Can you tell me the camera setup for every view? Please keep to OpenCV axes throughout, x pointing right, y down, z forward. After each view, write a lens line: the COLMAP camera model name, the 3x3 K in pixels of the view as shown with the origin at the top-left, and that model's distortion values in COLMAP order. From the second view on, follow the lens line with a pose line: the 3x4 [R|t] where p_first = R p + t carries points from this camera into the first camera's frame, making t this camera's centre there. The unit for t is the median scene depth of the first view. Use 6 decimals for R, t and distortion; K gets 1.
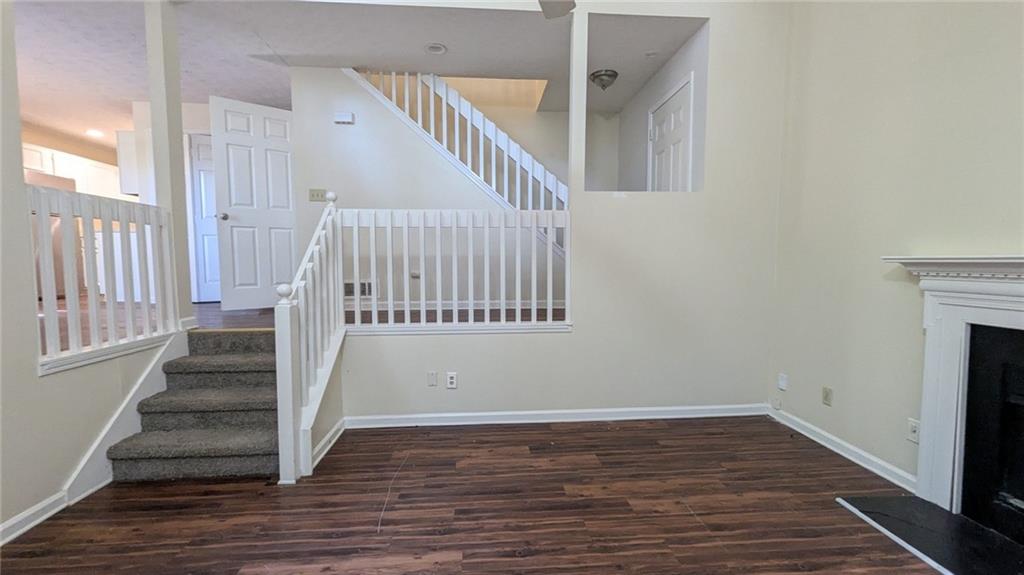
lens RADIAL K [[423.2, 0, 512.1], [0, 423.2, 289.9], [0, 0, 1]] dist [0.001965, -0.000137]
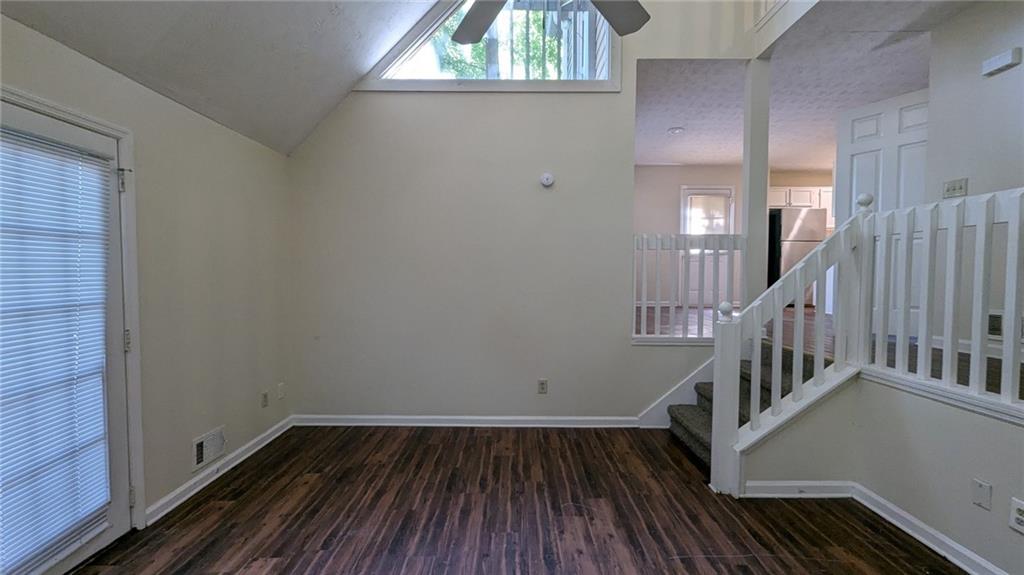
lens RADIAL K [[423.2, 0, 512.1], [0, 423.2, 289.9], [0, 0, 1]] dist [0.001965, -0.000137]
pose [[-0.079681, 0.038036, -0.996094, 0.537437], [-0.071384, 0.996488, 0.043761, -0.051824], [0.994261, 0.074592, -0.076686, 0.535898]]
